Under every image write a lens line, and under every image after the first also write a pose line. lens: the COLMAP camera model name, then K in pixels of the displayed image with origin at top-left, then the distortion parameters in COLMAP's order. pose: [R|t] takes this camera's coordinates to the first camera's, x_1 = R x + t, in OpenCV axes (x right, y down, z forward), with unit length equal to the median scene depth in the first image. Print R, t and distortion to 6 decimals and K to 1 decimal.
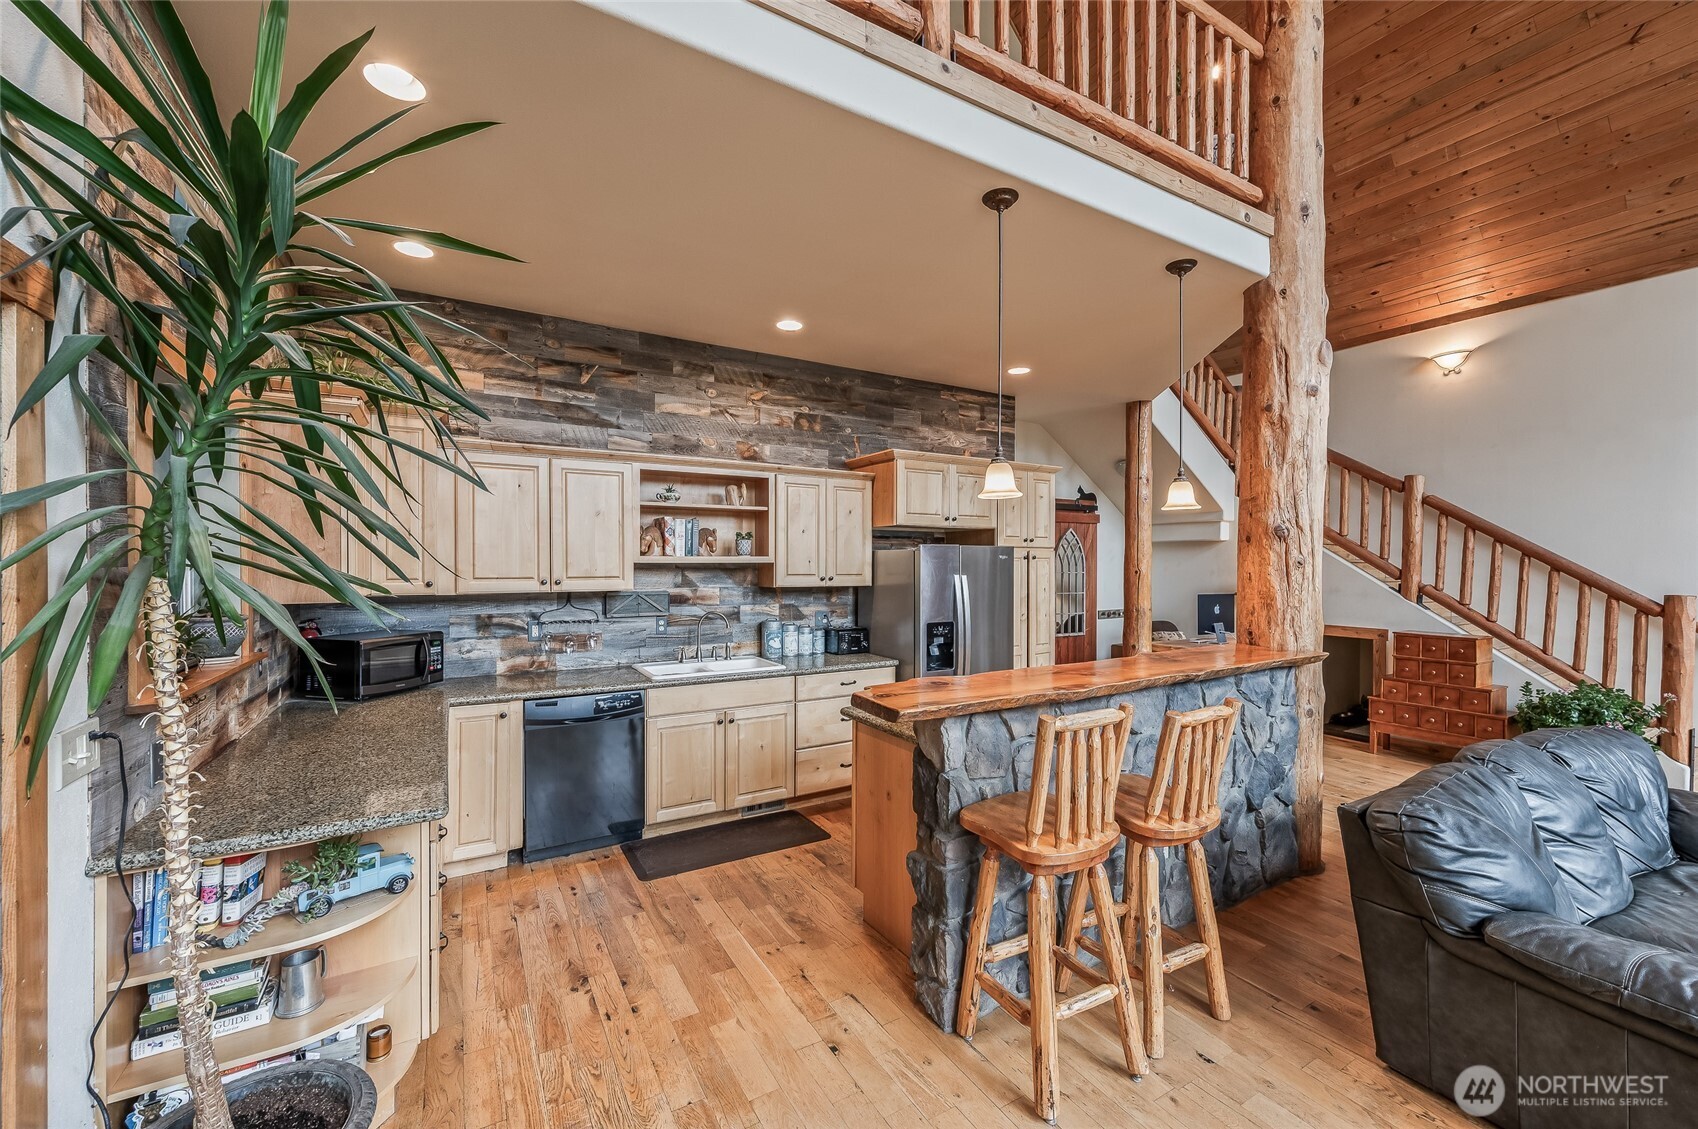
lens RADIAL K [[673.3, 0, 850.5], [0, 673.3, 568.3], [0, 0, 1]] dist [0.000581, -0.000181]
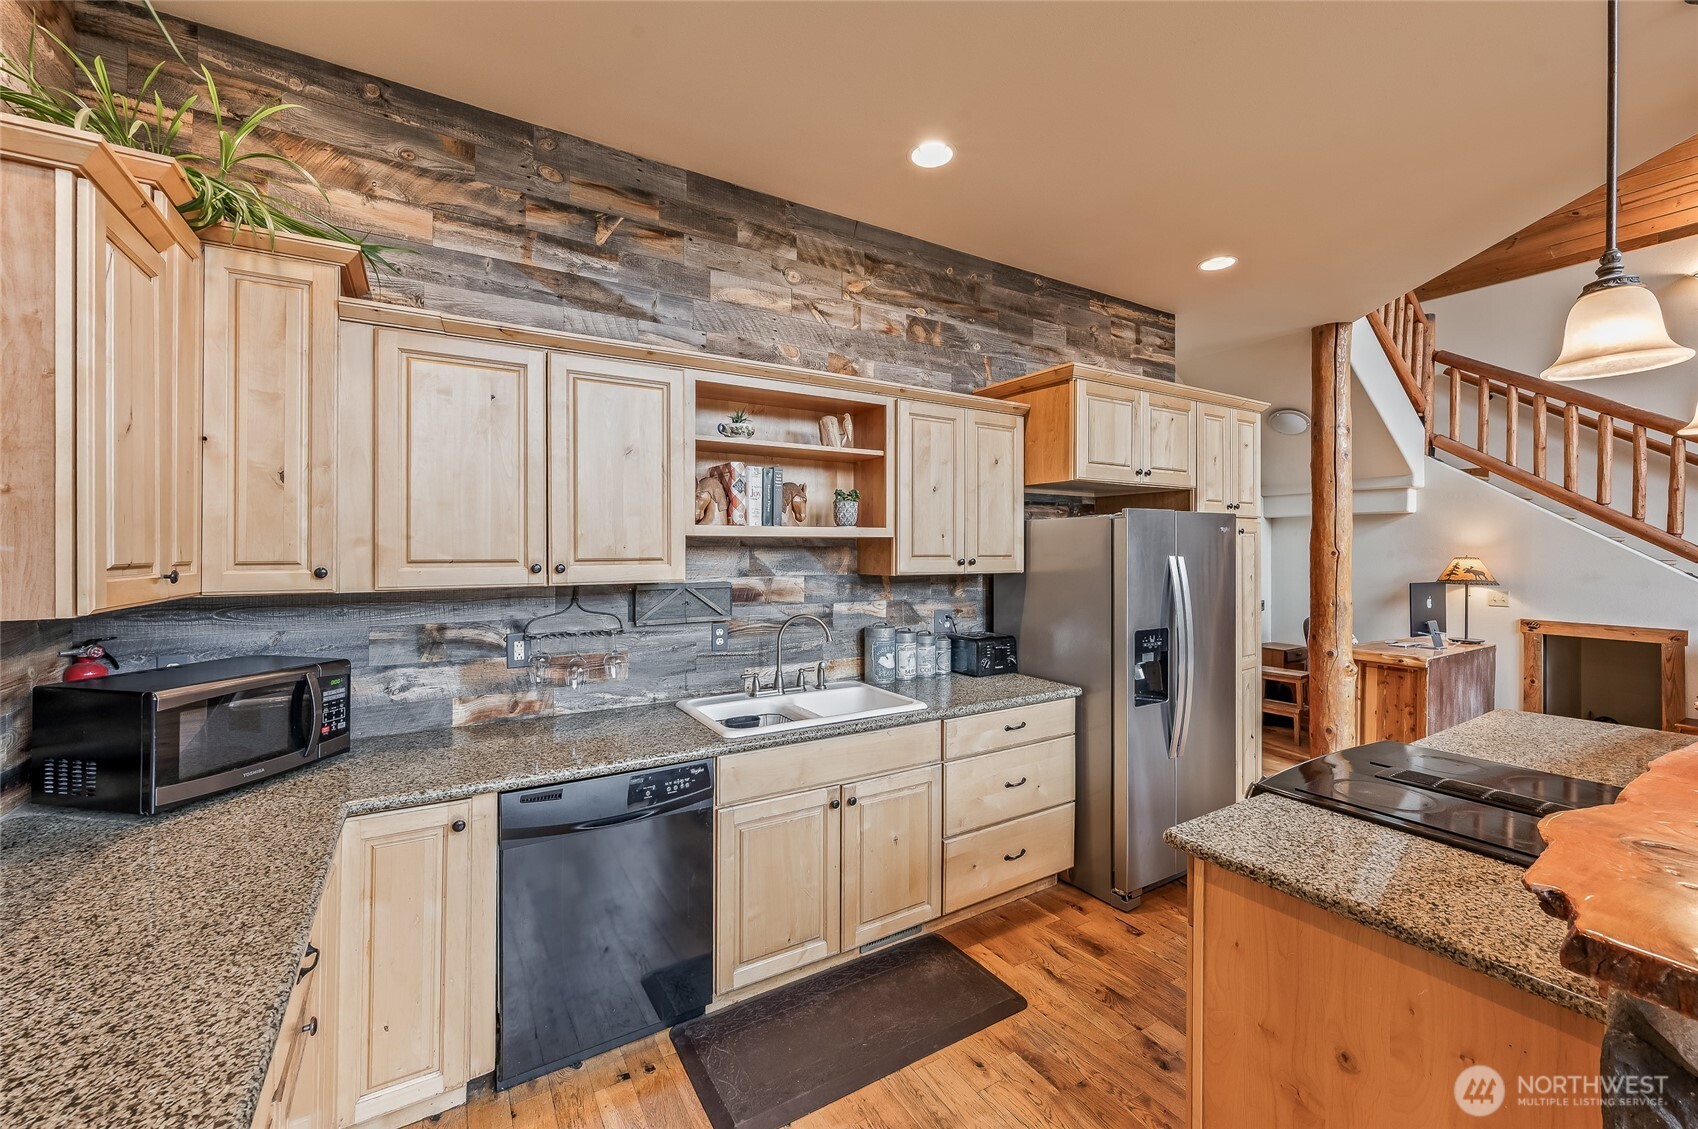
lens RADIAL K [[684.3, 0, 847.3], [0, 684.3, 544.8], [0, 0, 1]] dist [-0.000232, -0.000186]
pose [[0.999880, -0.001310, 0.015416, -0.173449], [0.001494, 0.999928, -0.011916, 0.006682], [-0.015399, 0.011937, 0.999810, 0.360611]]
